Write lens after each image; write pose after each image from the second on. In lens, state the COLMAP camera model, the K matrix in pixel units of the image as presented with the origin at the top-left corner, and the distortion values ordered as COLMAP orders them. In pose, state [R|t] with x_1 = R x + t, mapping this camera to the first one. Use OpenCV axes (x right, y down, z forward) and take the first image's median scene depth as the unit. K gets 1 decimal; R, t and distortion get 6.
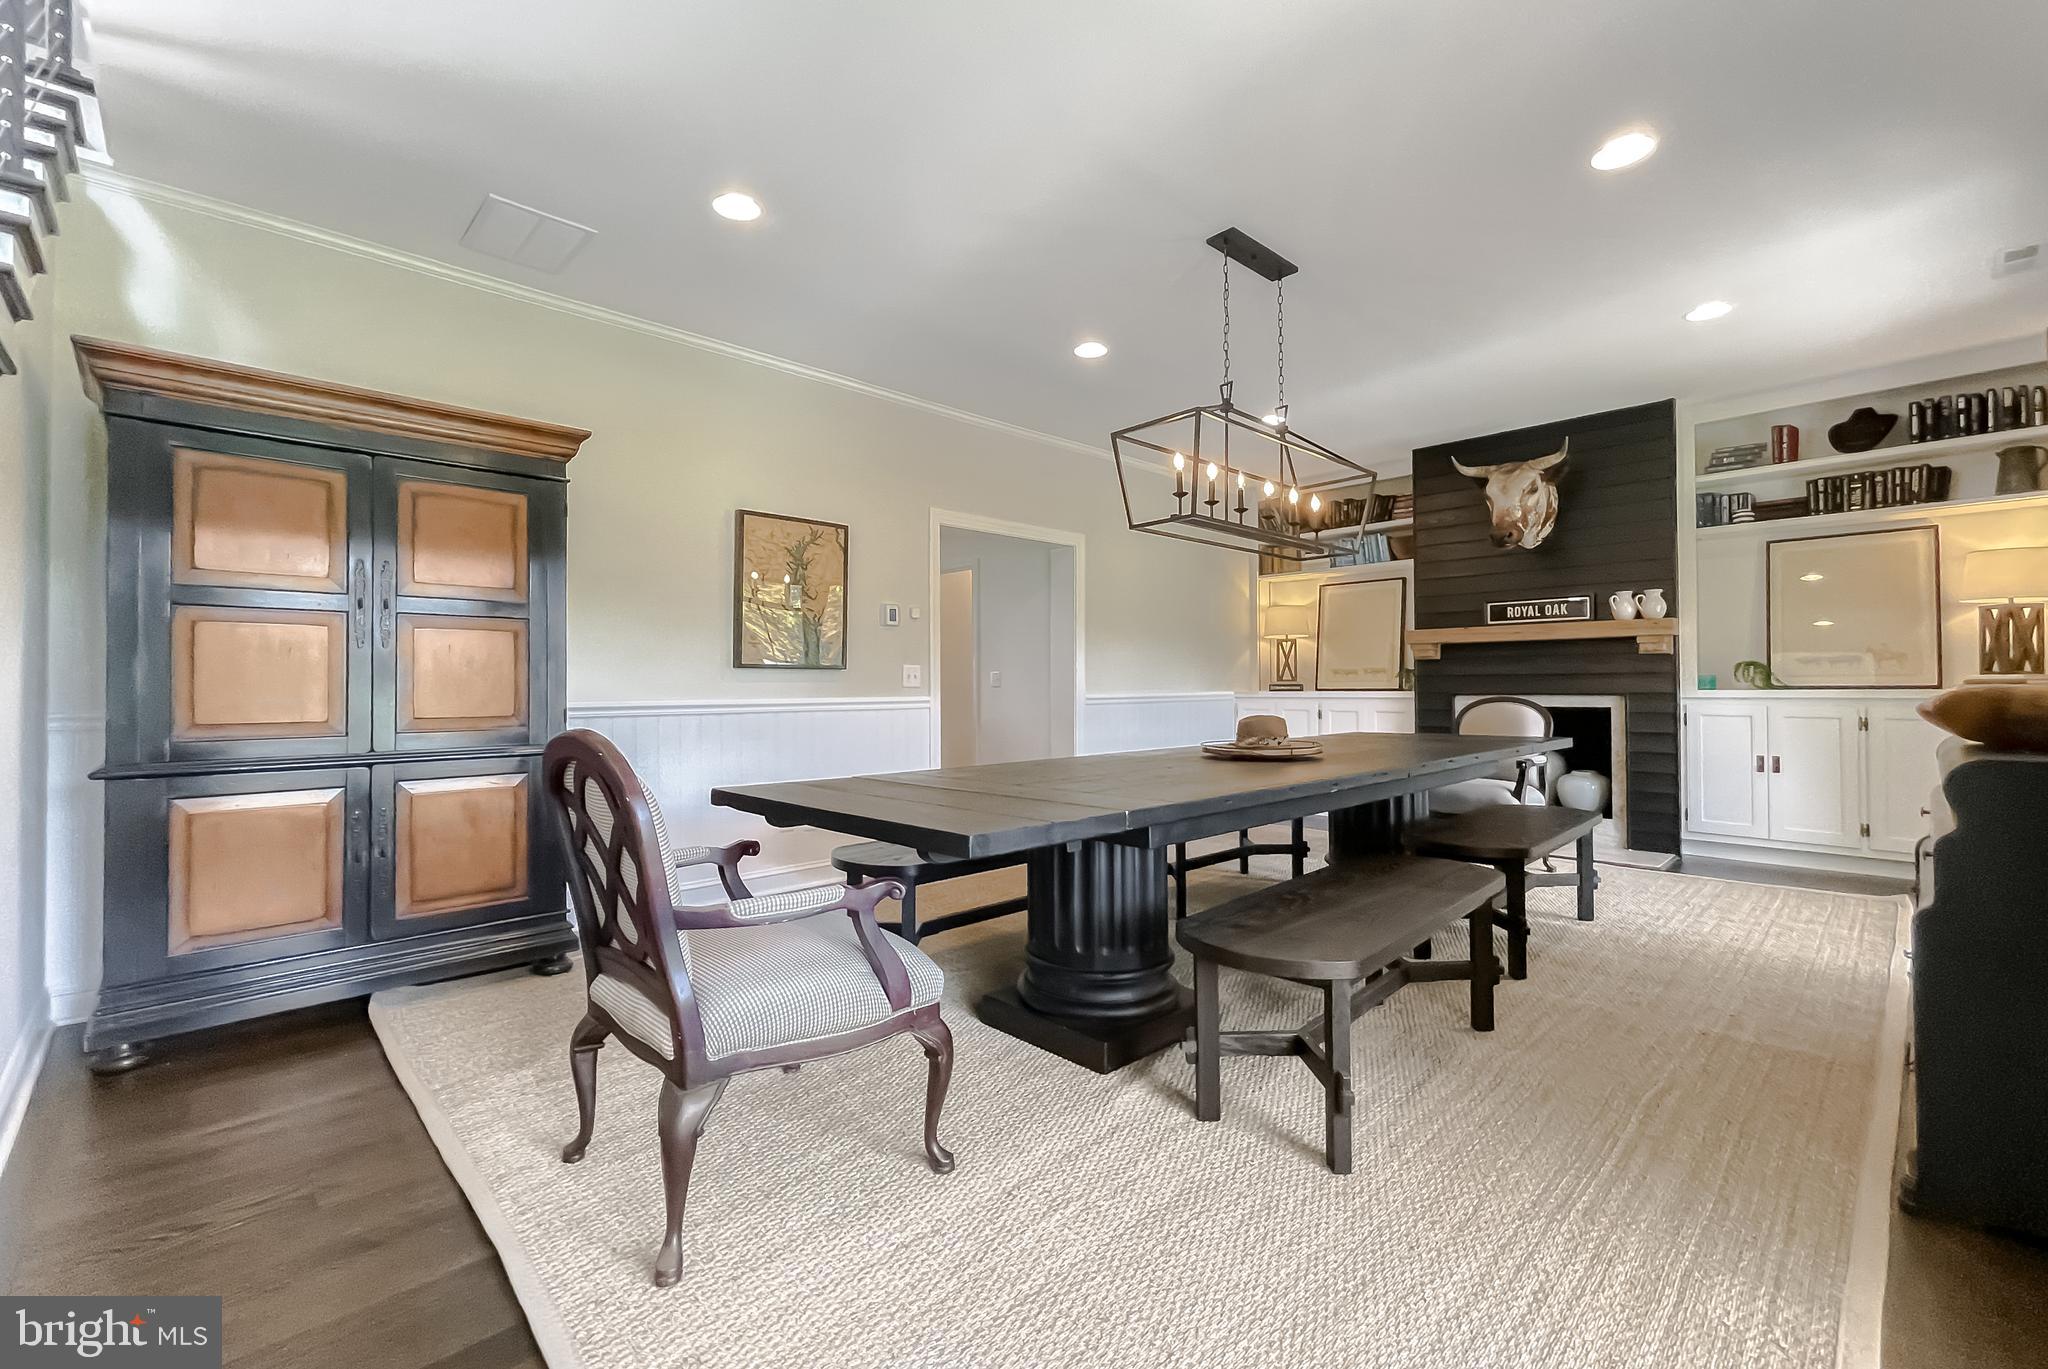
lens RADIAL K [[862.0, 0, 1029.5], [0, 862.0, 673.0], [0, 0, 1]] dist [-0.000206, 0.000102]
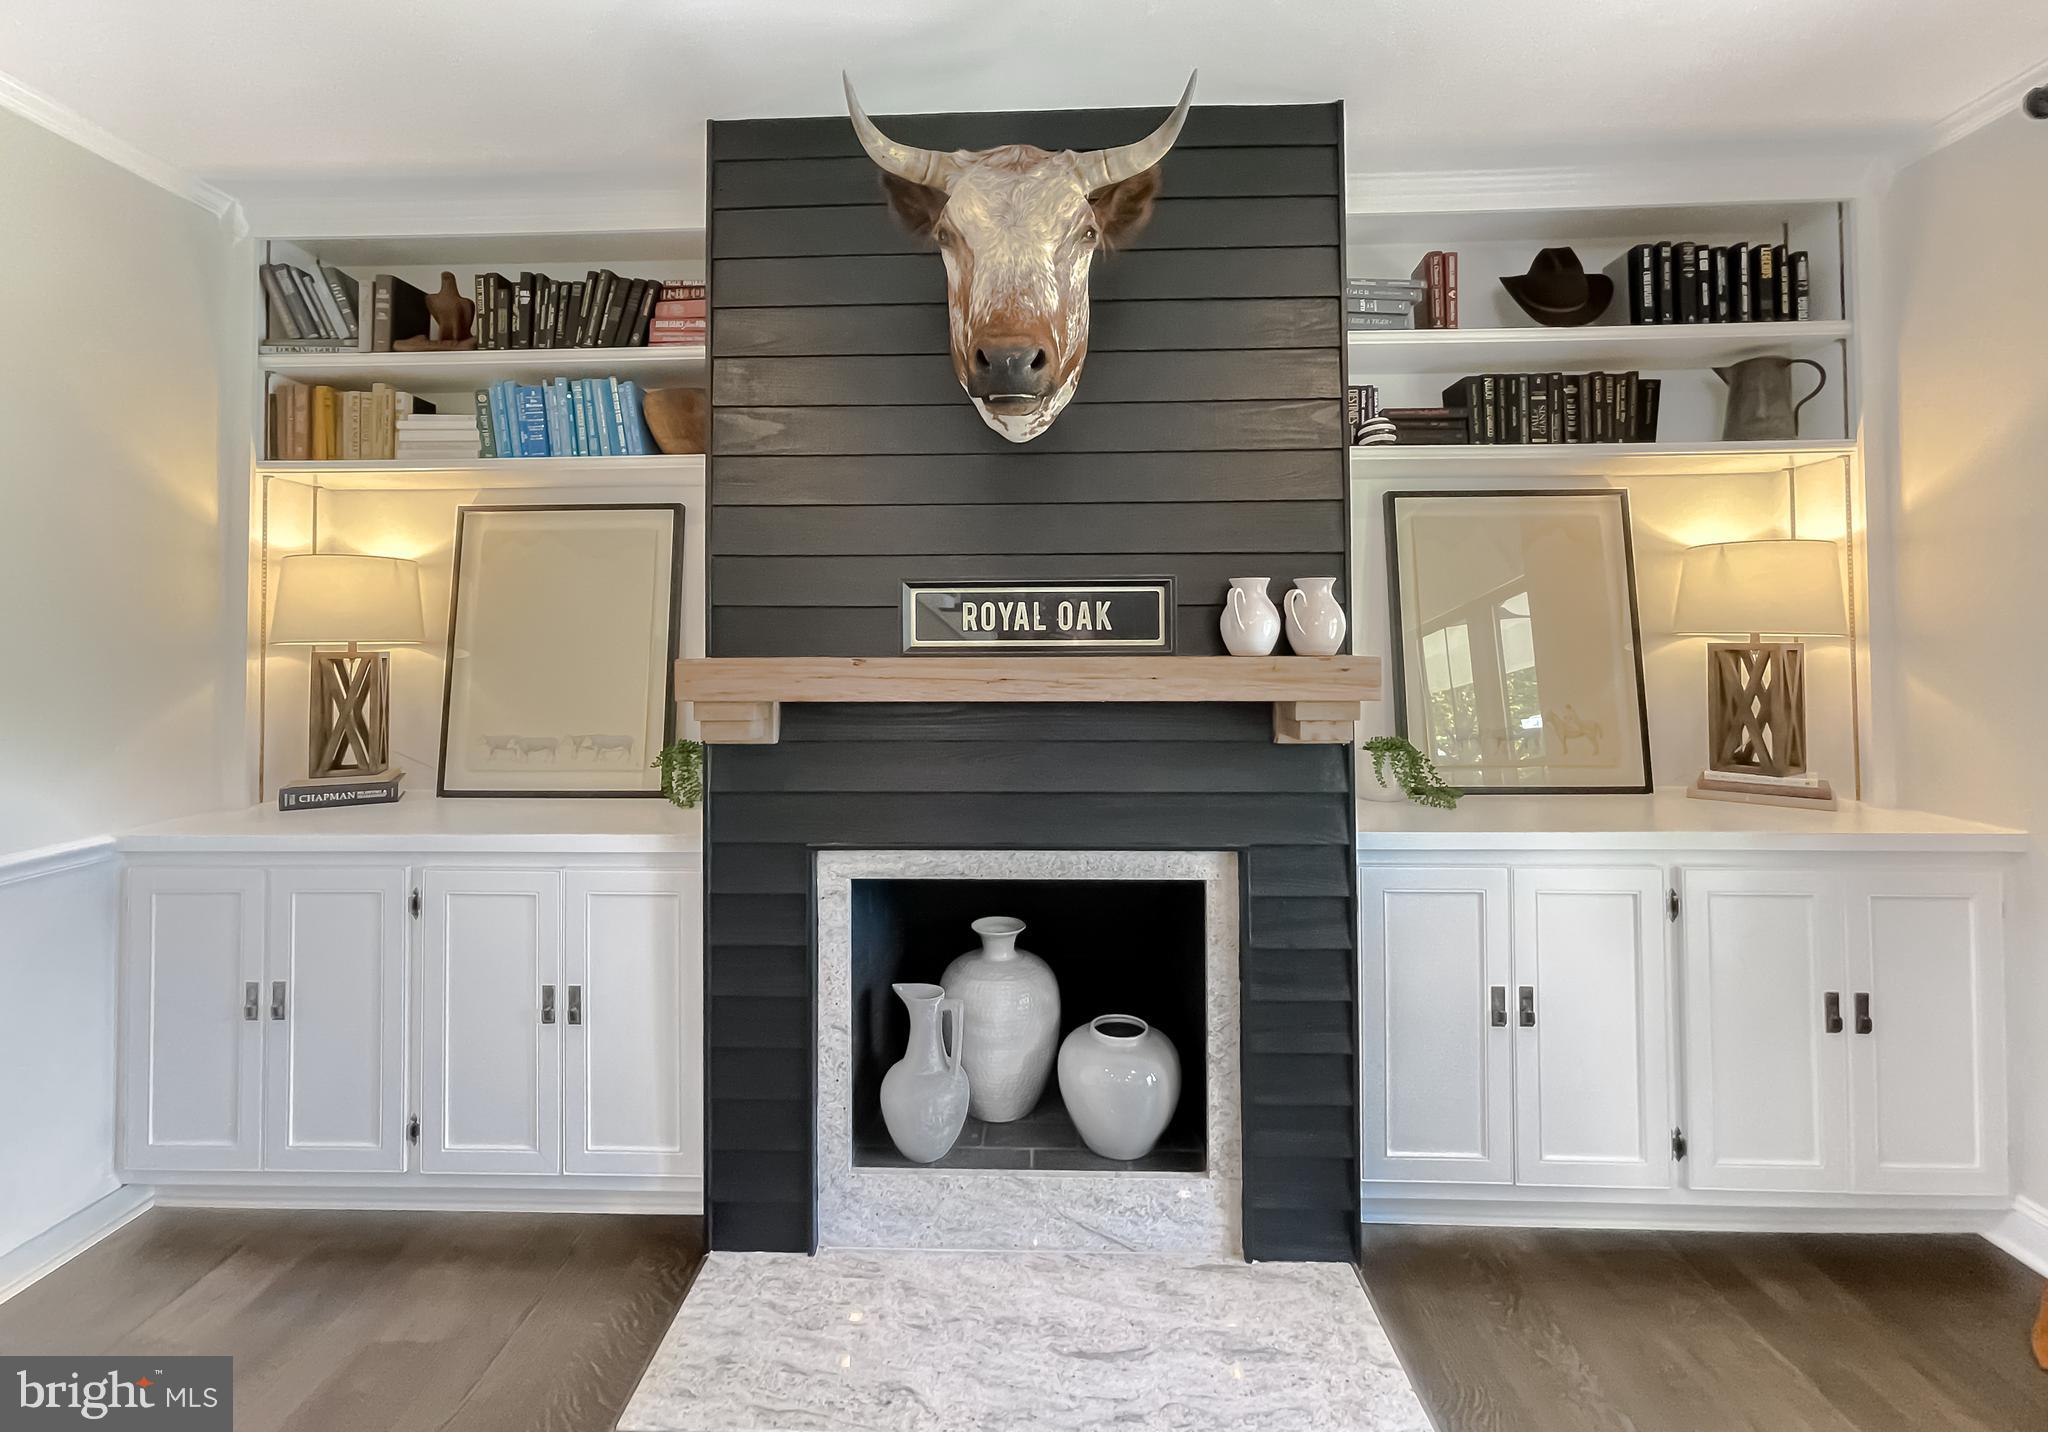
lens RADIAL K [[865.9, 0, 1001.9], [0, 865.9, 624.9], [0, 0, 1]] dist [-0.000975, -0.000027]
pose [[0.725033, 0.014474, 0.688563, 0.335350], [-0.008944, 0.999893, -0.011600, -0.065524], [-0.688657, 0.002252, 0.725084, 0.761390]]
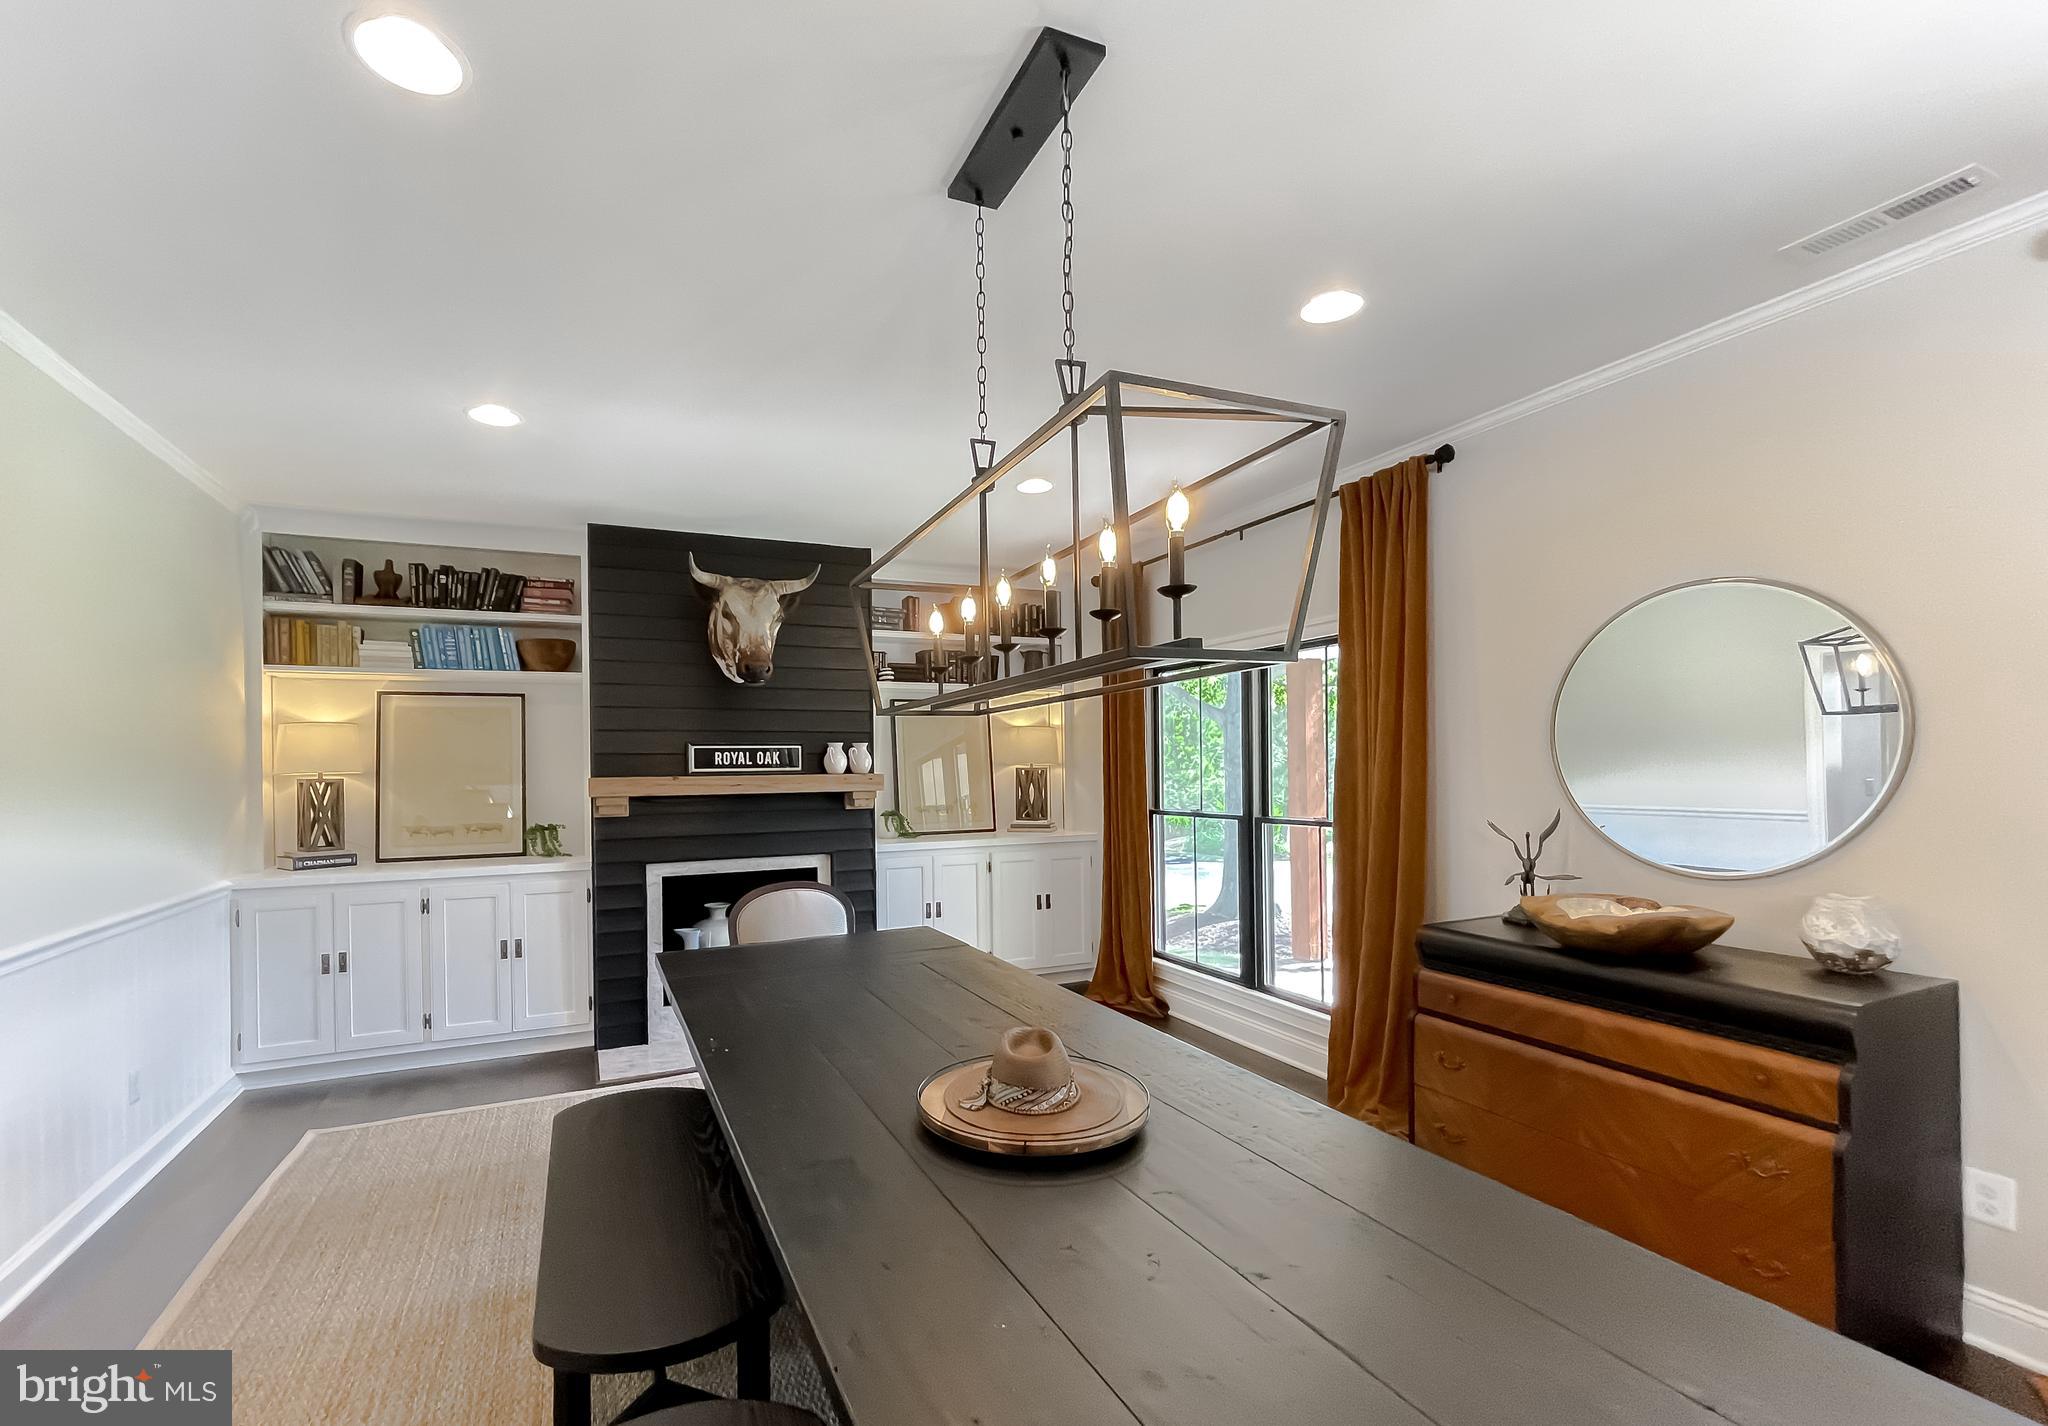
lens RADIAL K [[878.1, 0, 947.7], [0, 878.1, 766.8], [0, 0, 1]] dist [-0.000645, -0.000058]
pose [[0.356124, -0.000630, 0.934438, -0.145103], [-0.003287, 0.999993, 0.001926, -0.067286], [-0.934433, -0.003757, 0.356120, 0.521534]]
